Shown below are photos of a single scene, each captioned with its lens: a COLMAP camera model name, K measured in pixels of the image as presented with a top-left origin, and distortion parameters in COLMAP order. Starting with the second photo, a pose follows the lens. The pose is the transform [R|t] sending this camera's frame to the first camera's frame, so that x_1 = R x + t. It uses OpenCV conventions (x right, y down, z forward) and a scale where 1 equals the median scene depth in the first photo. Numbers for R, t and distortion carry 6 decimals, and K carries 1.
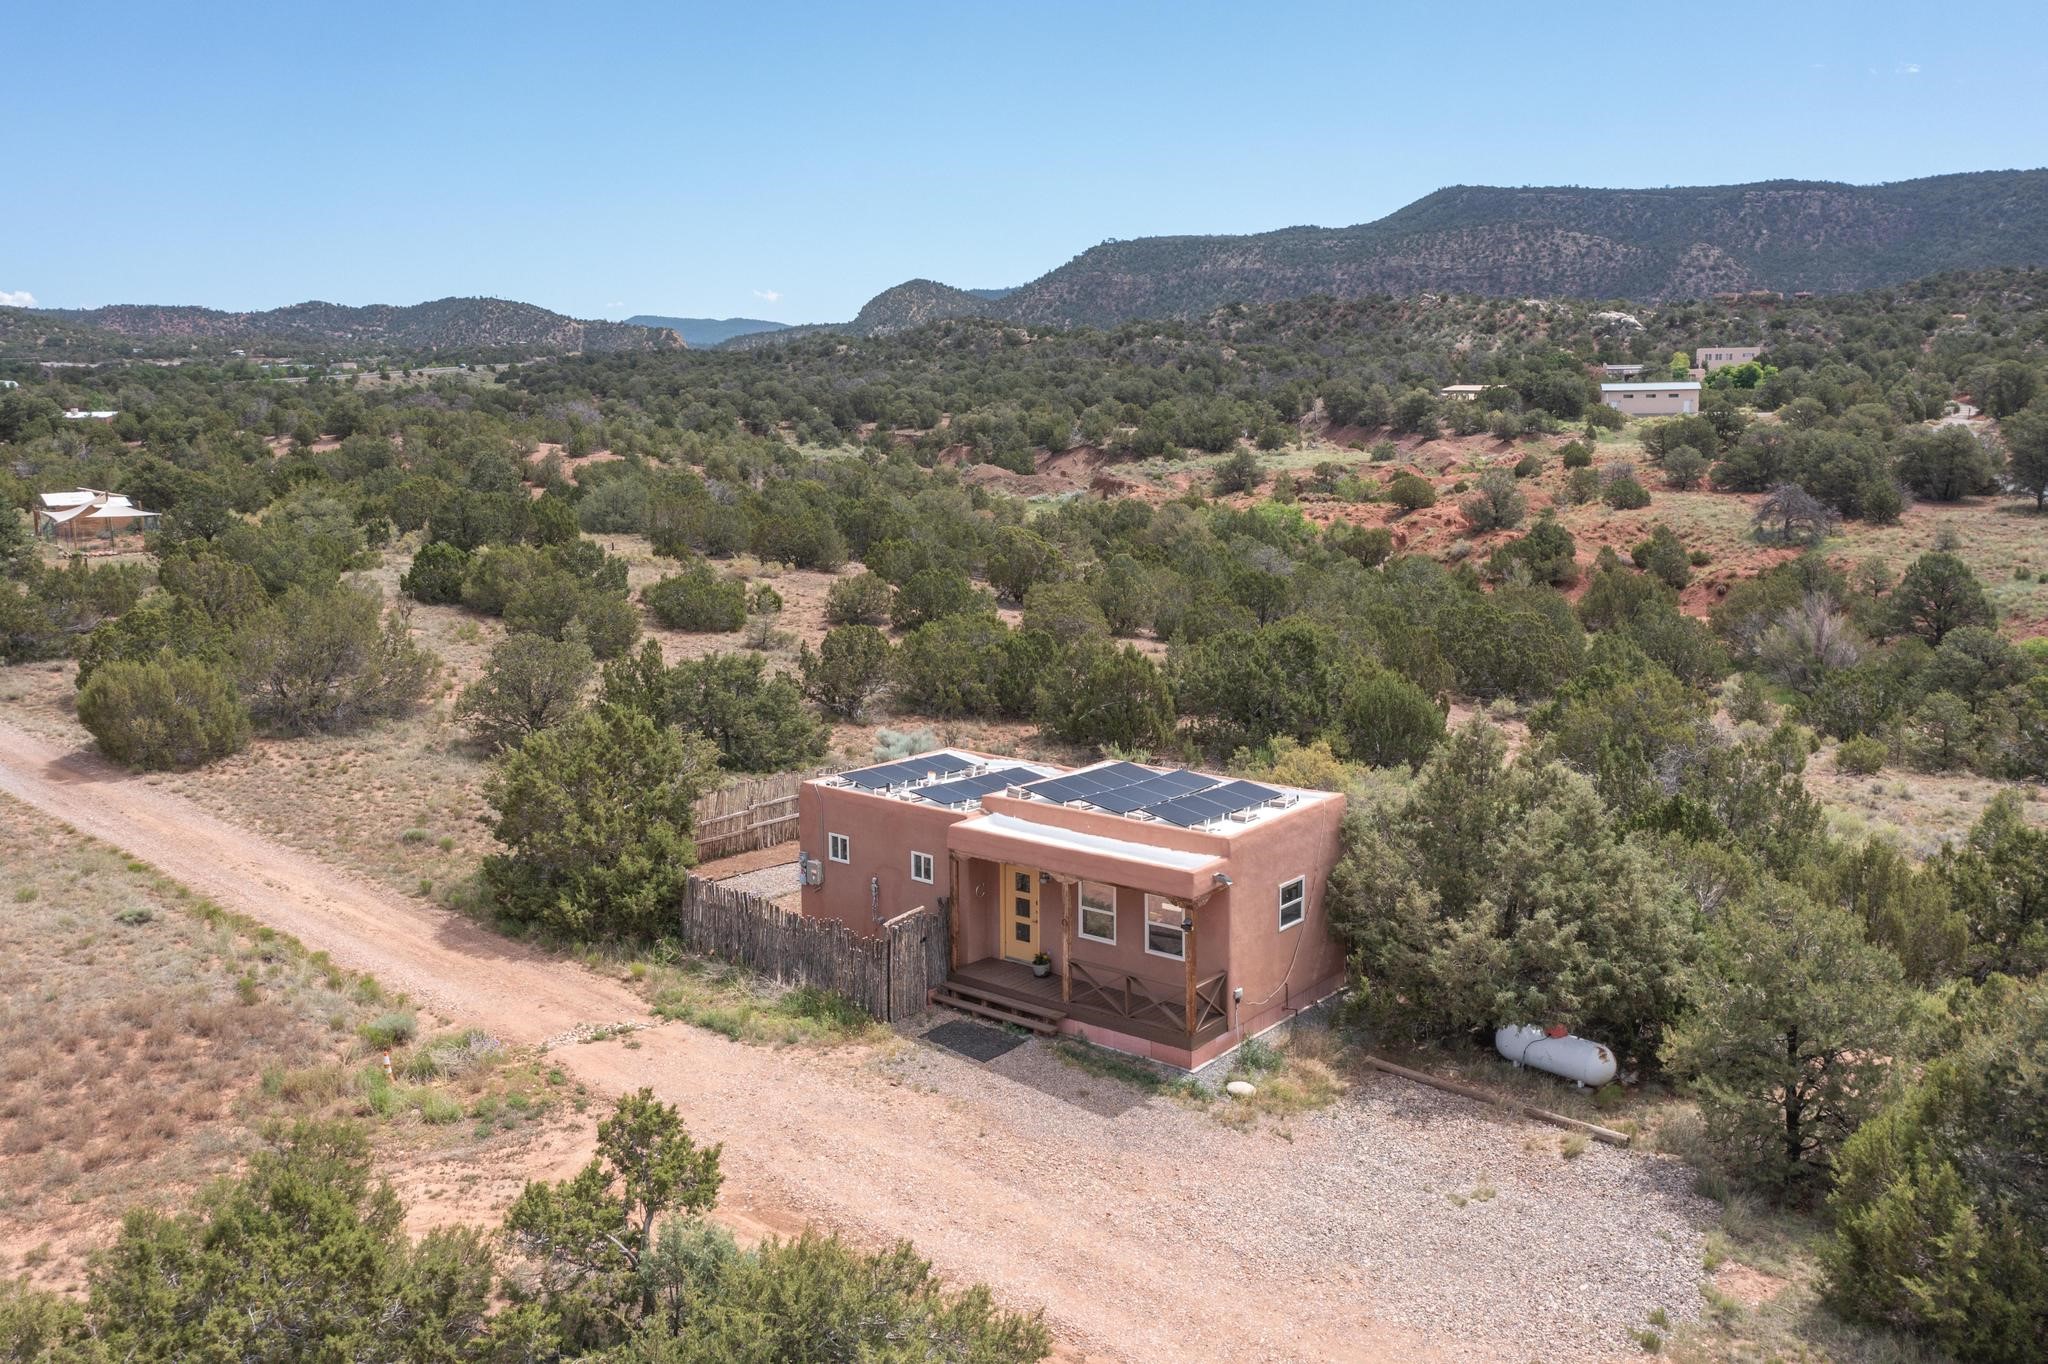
lens RADIAL K [[1725.7, 0, 1007.9], [0, 1725.7, 669.6], [0, 0, 1]] dist [-0.019210, -0.002509]
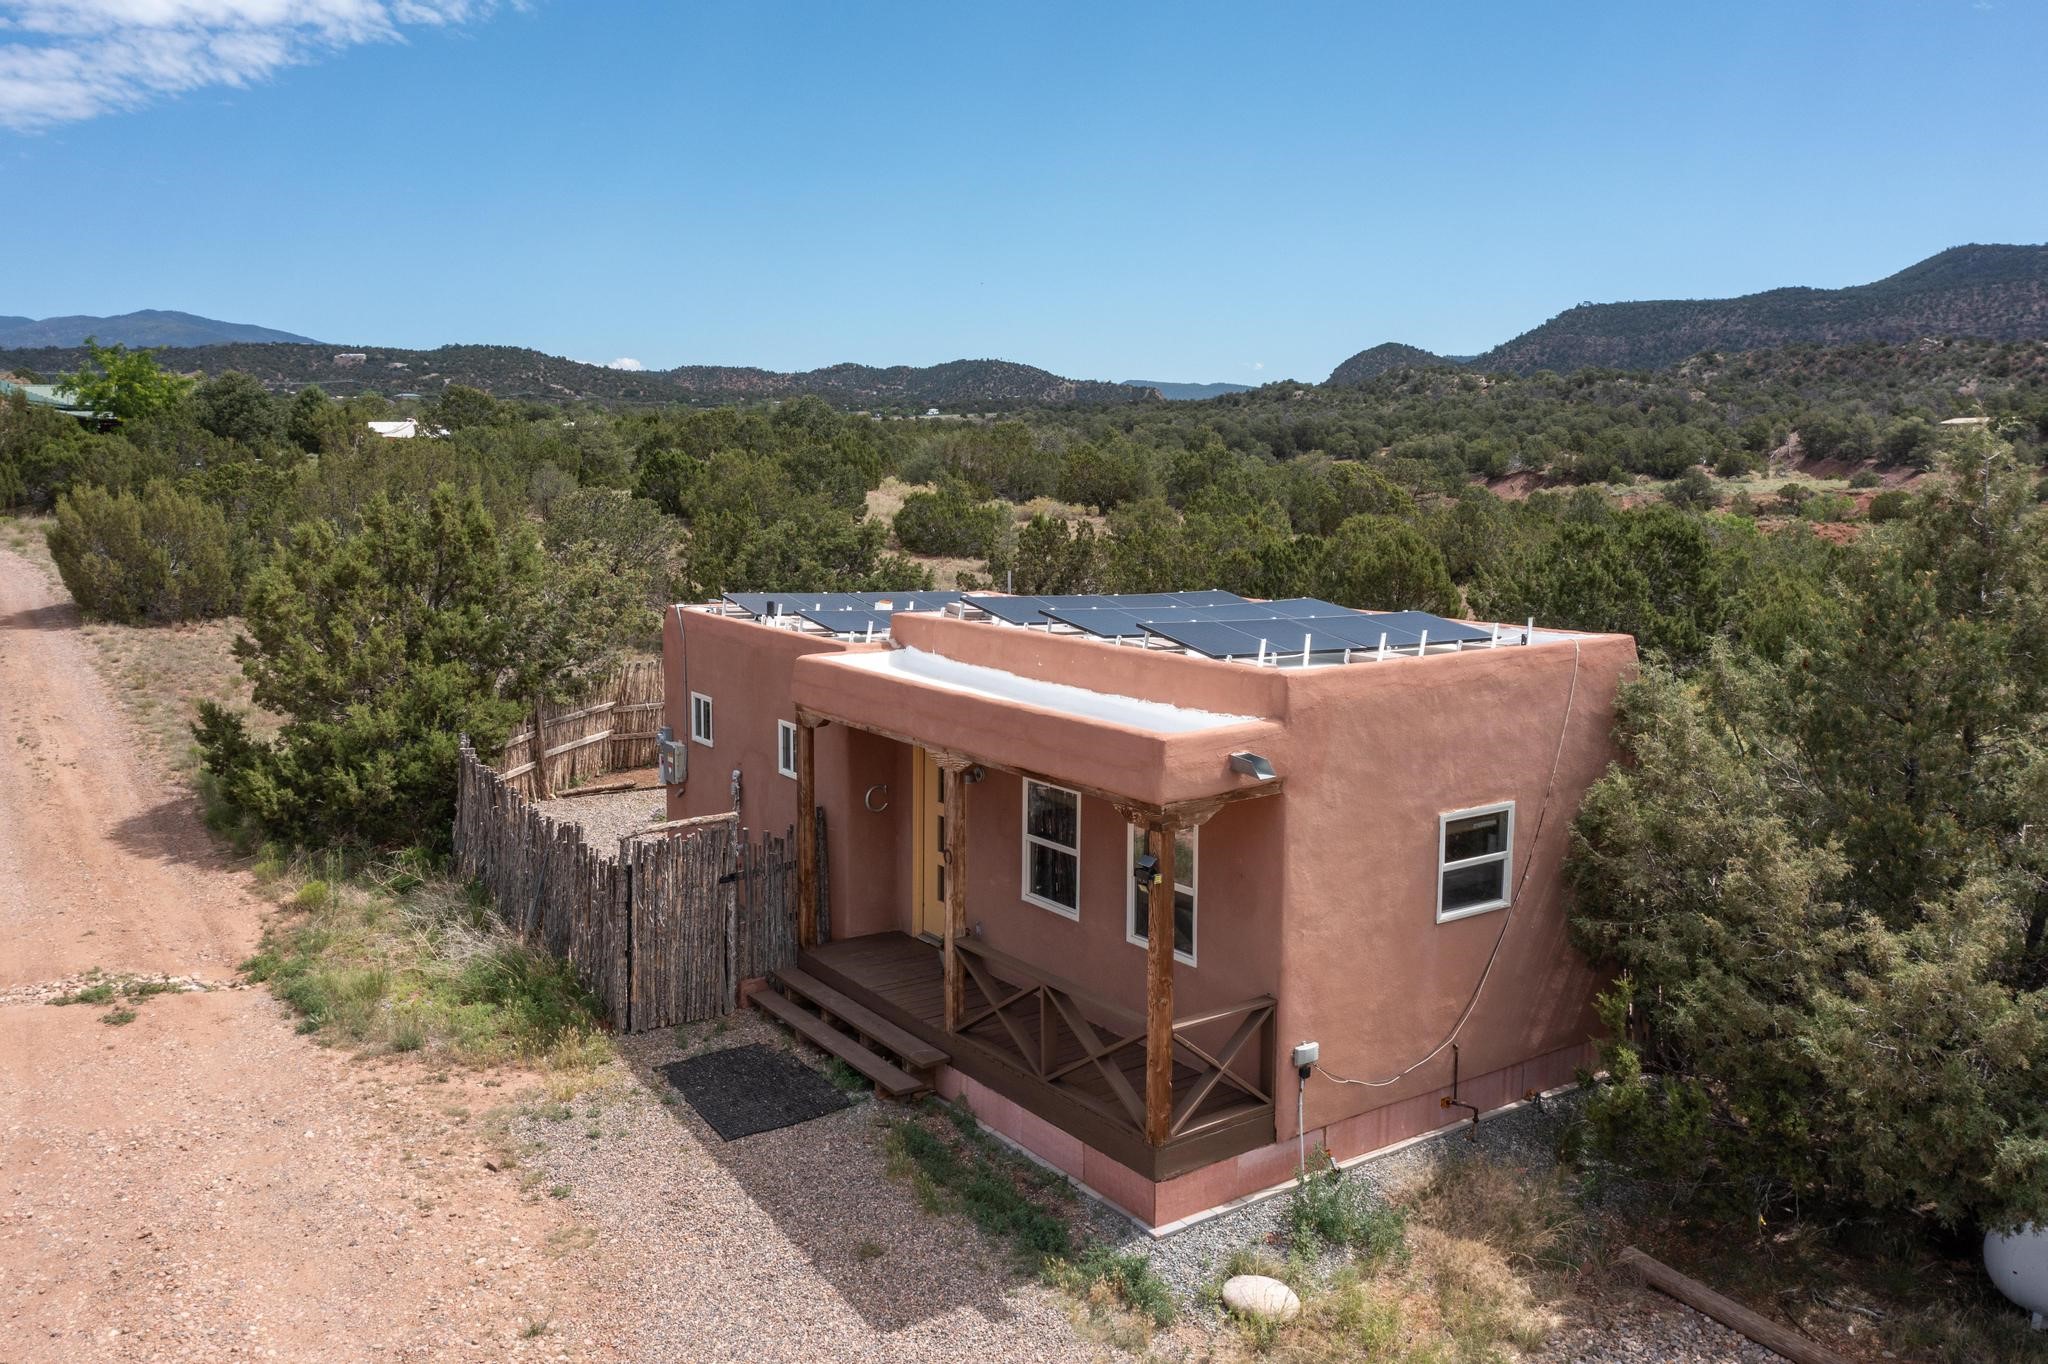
lens RADIAL K [[1610.2, 0, 1005.8], [0, 1610.2, 684.4], [0, 0, 1]] dist [-0.018303, -0.003895]
pose [[0.960596, 0.053608, -0.272731, 0.144301], [-0.057676, 0.998311, -0.006915, 0.091404], [0.271899, 0.022373, 0.962066, 0.525587]]
